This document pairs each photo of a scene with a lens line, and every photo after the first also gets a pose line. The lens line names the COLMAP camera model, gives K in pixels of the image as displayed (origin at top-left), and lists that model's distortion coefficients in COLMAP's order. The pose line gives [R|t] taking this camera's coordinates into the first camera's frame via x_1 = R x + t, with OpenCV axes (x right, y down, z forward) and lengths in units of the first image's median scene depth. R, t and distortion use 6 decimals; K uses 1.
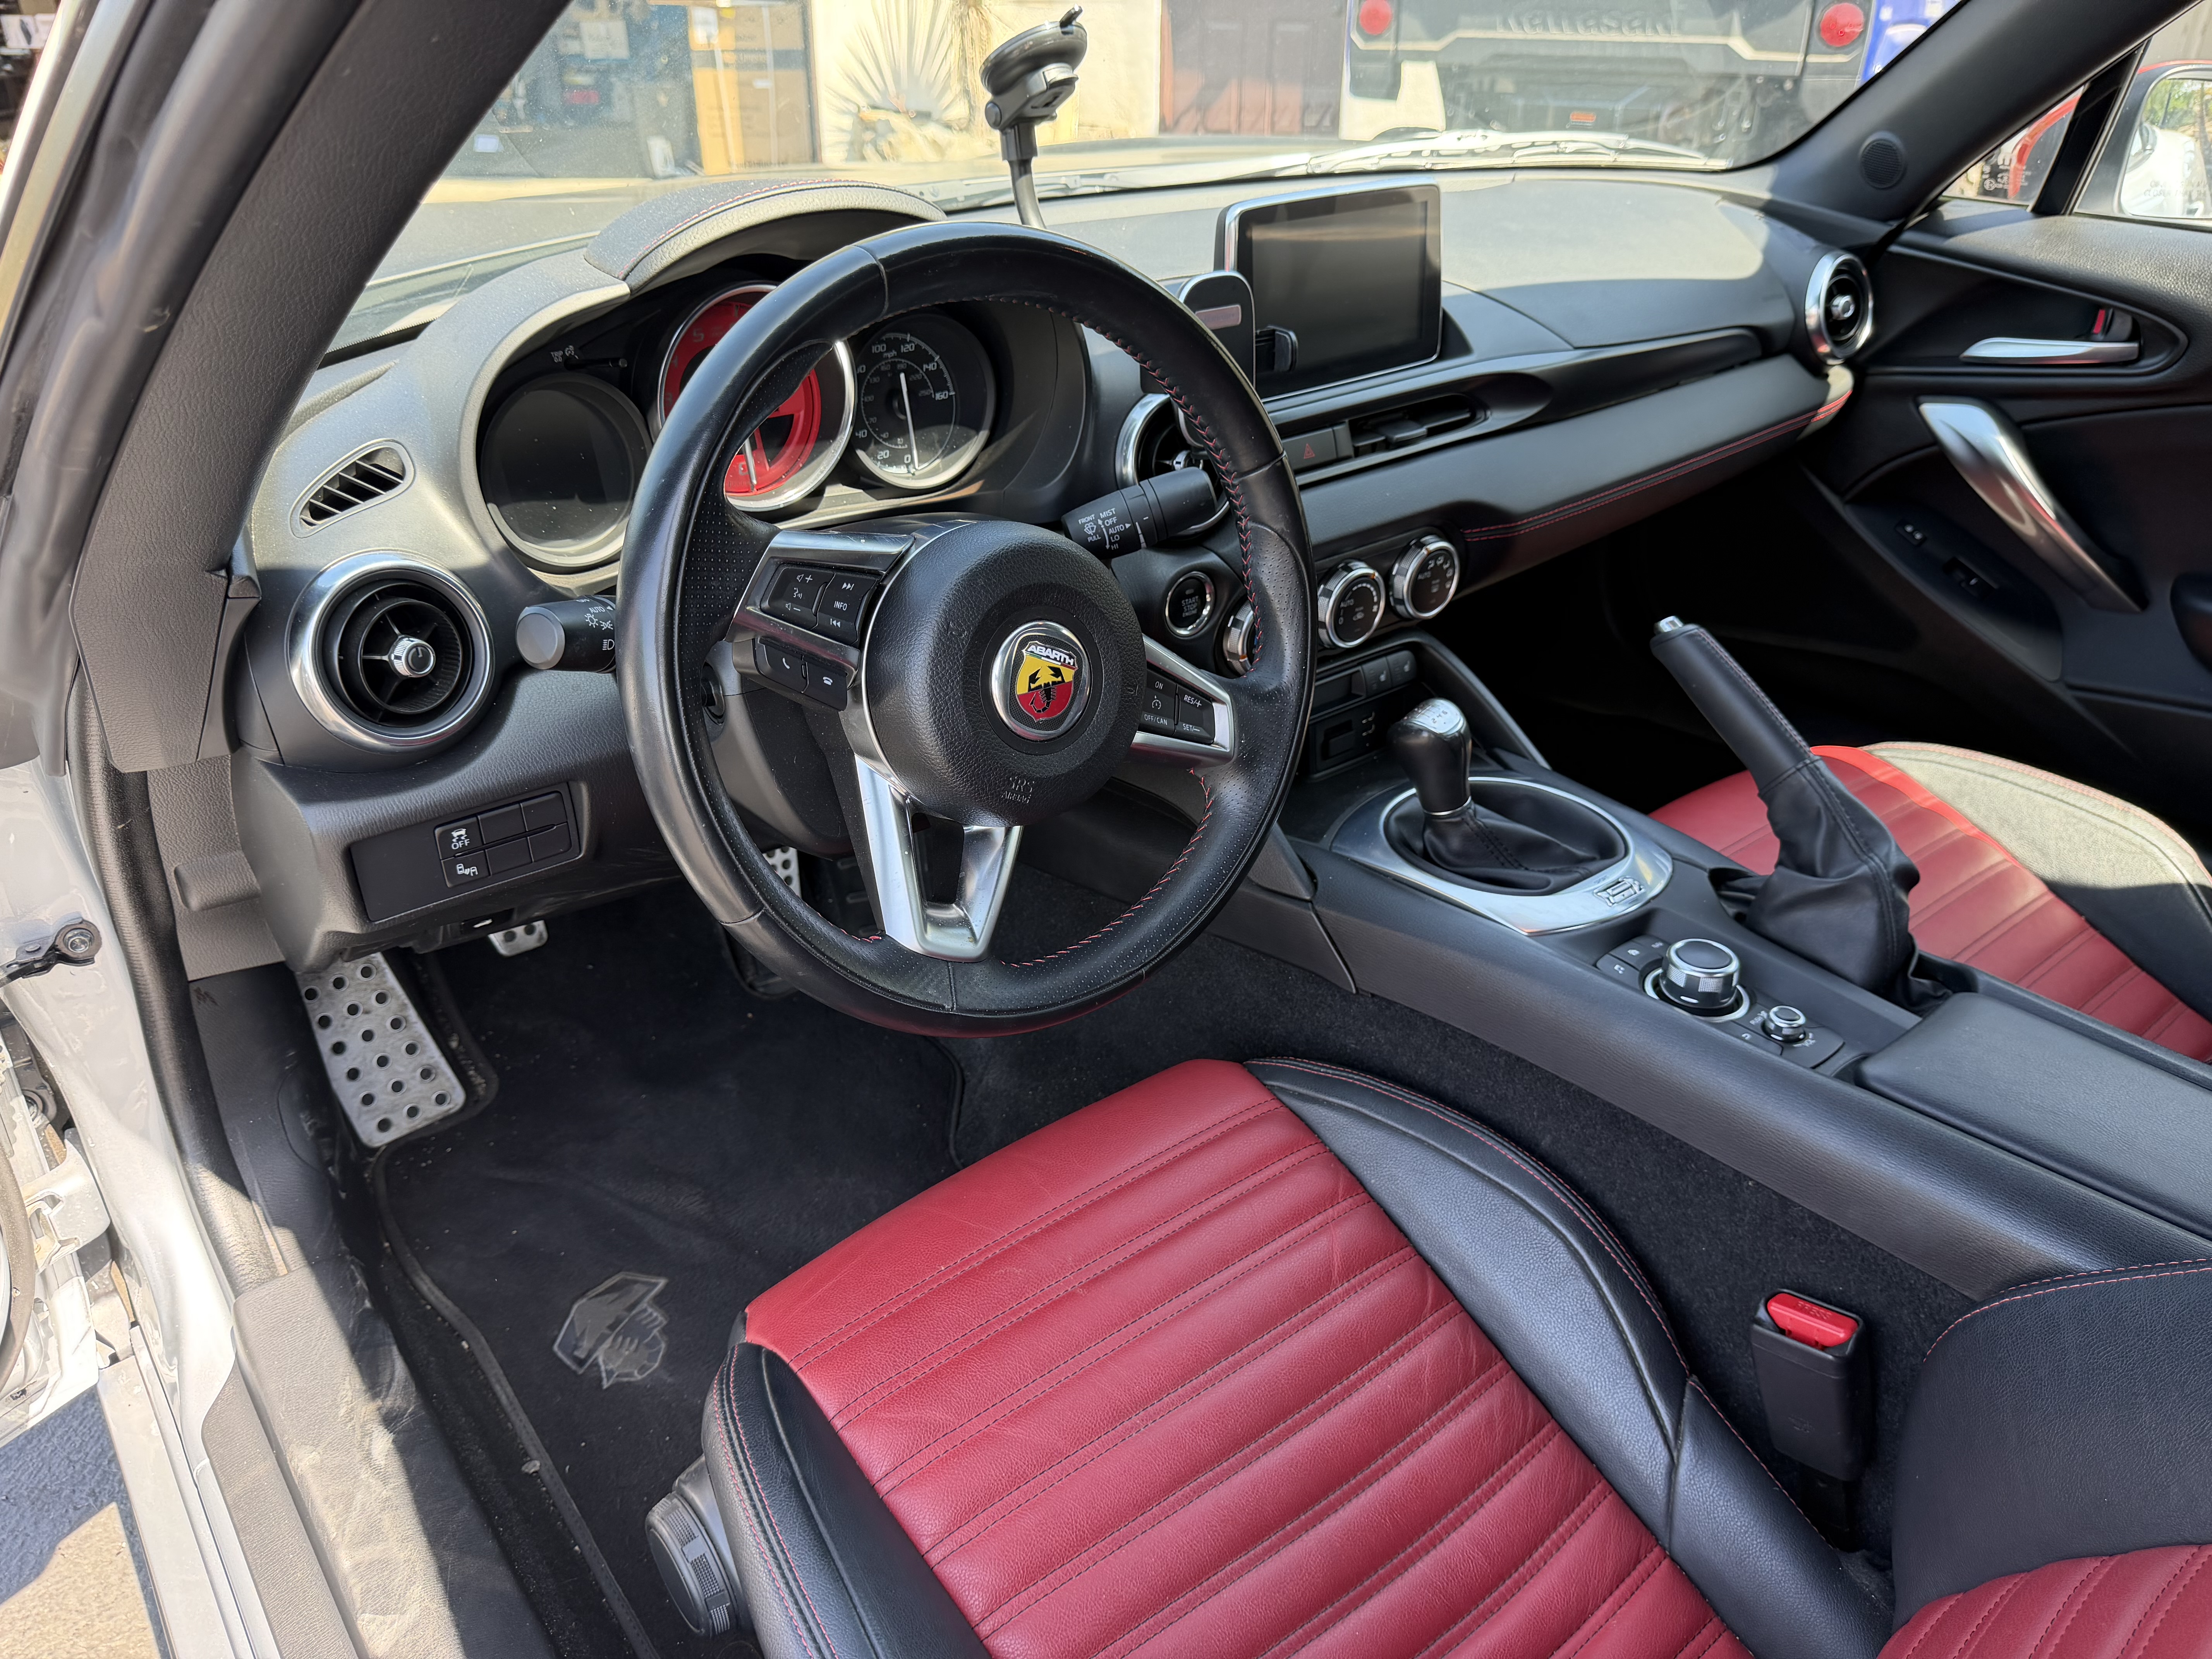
lens RADIAL K [[1536.3, 0, 1106.0], [0, 1536.3, 829.5], [0, 0, 1]] dist [-0.000233, -0.048106]
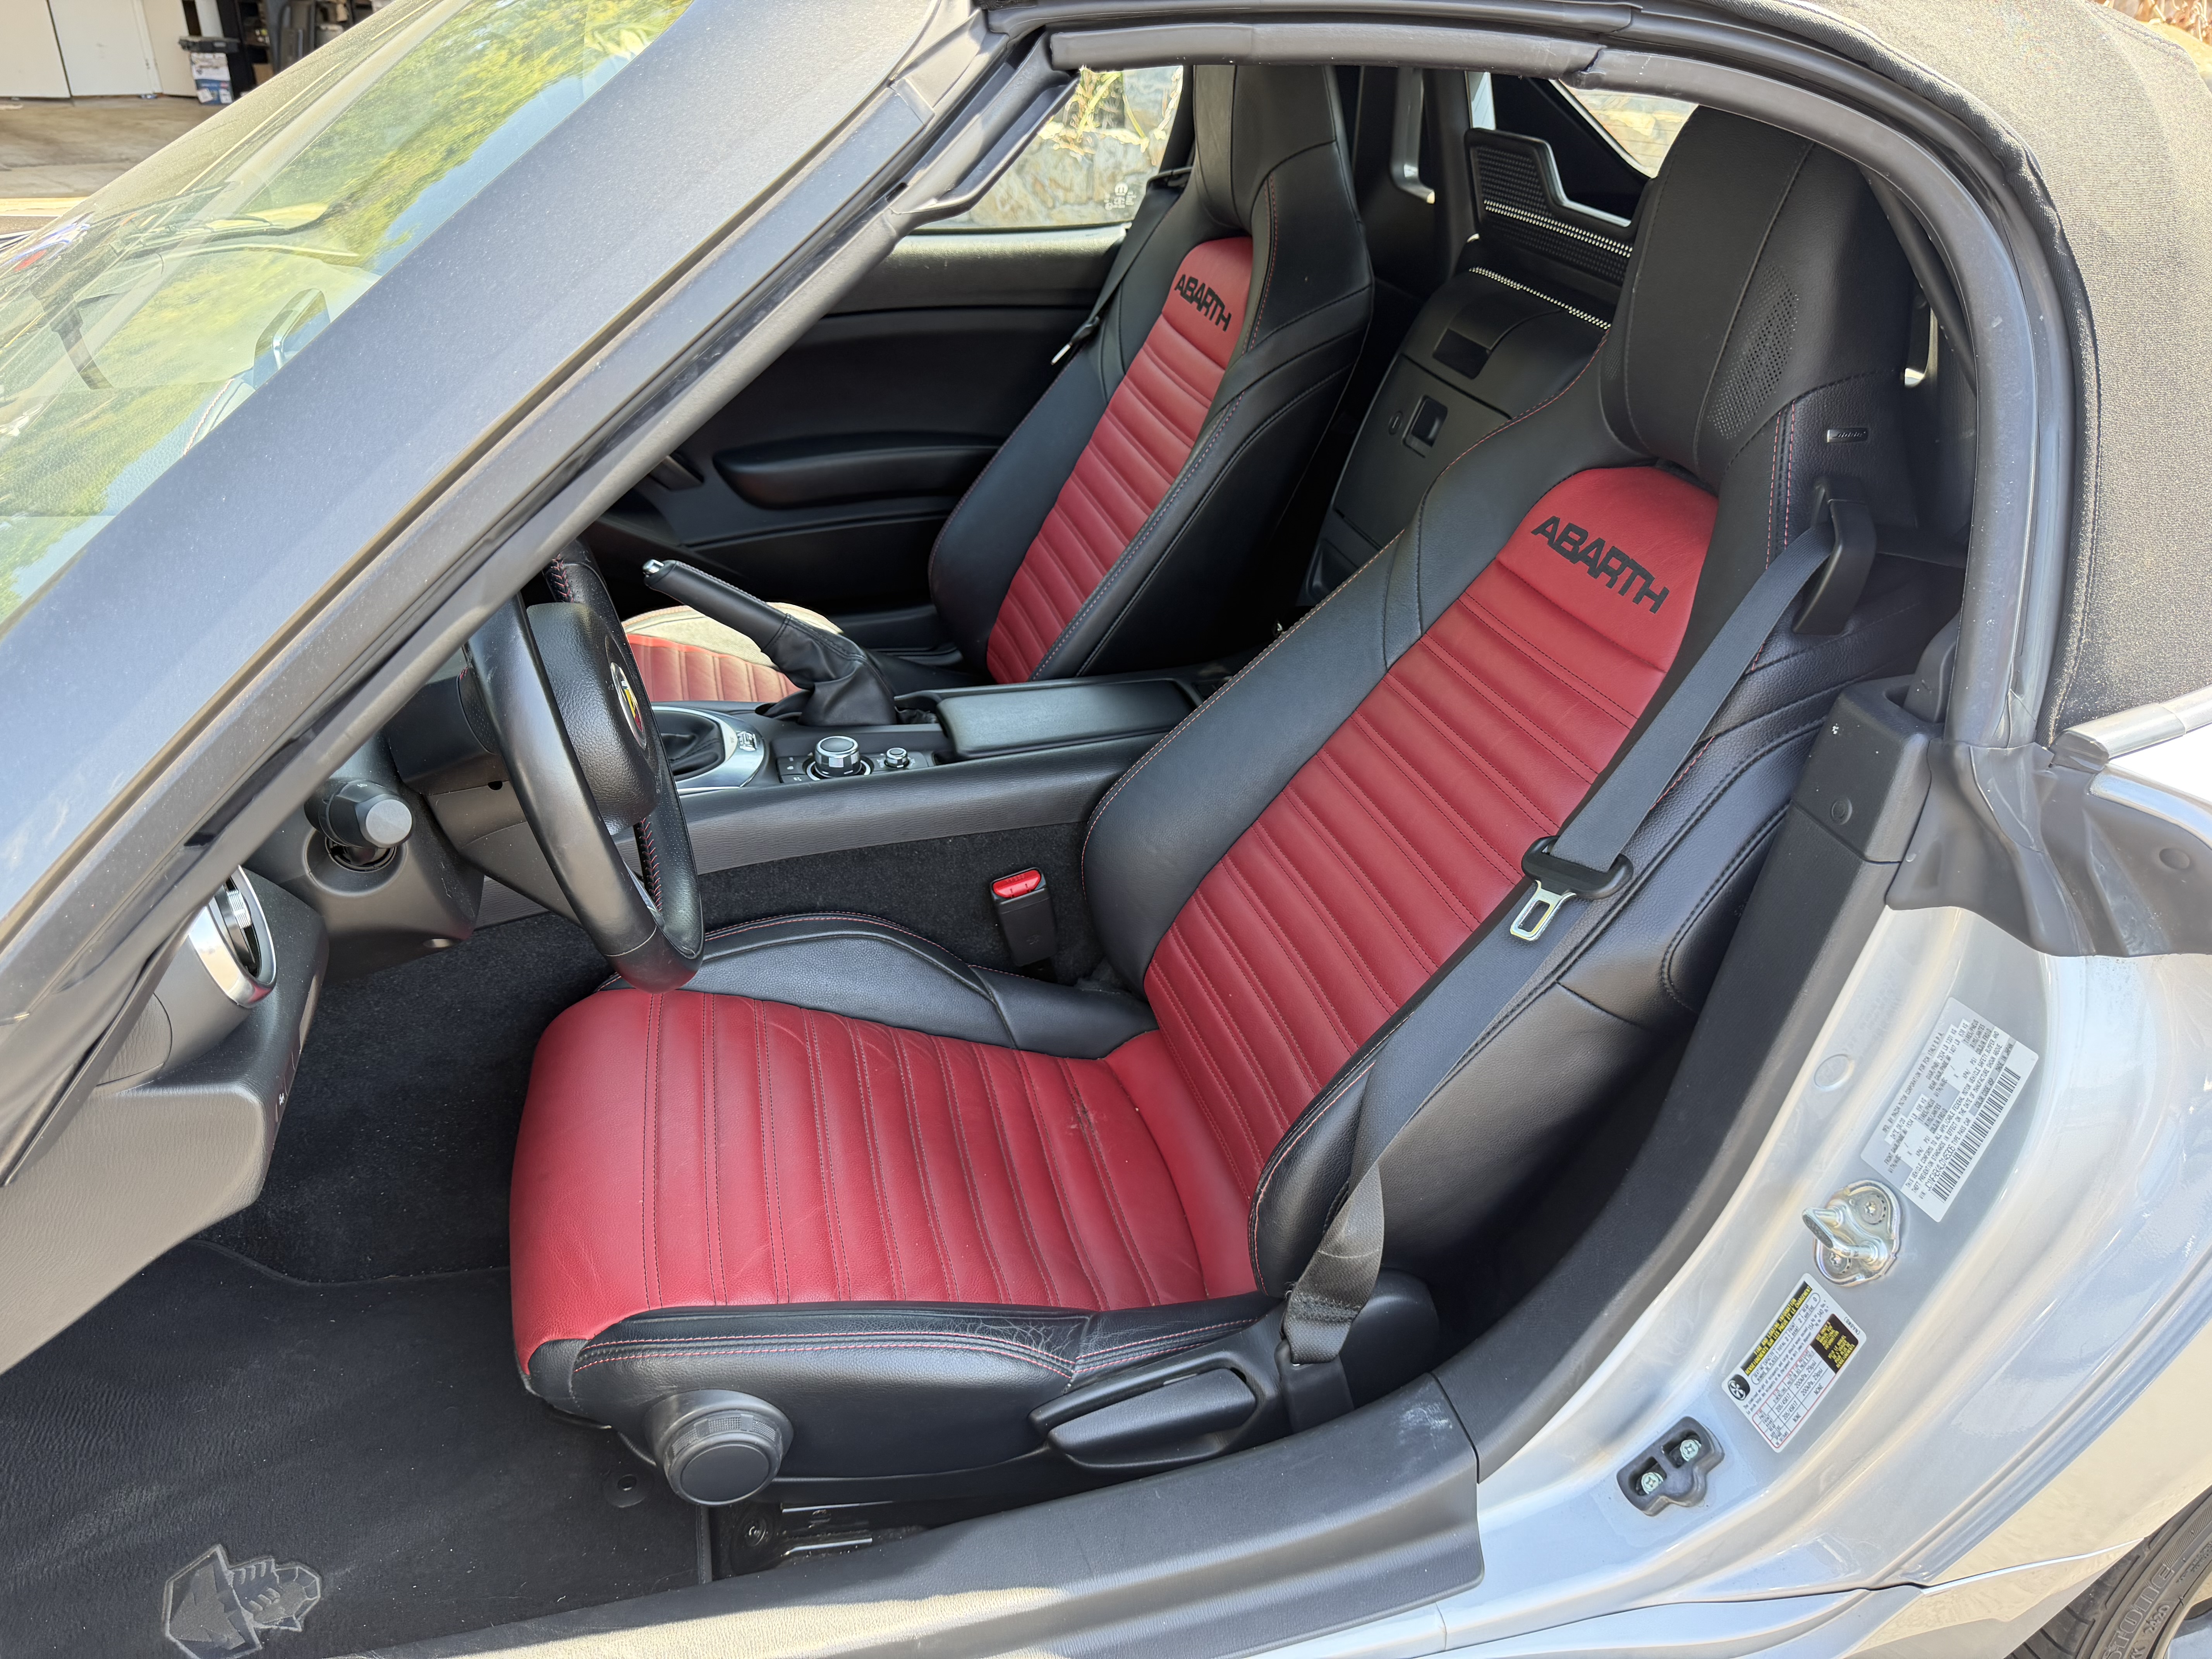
lens RADIAL K [[1510.1, 0, 1112.5], [0, 1510.1, 811.4], [0, 0, 1]] dist [-0.033155, -0.003695]
pose [[0.371295, -0.417463, 0.829376, -0.782366], [0.379486, 0.883448, 0.274791, -0.168170], [-0.847426, 0.212708, 0.486441, 0.017682]]
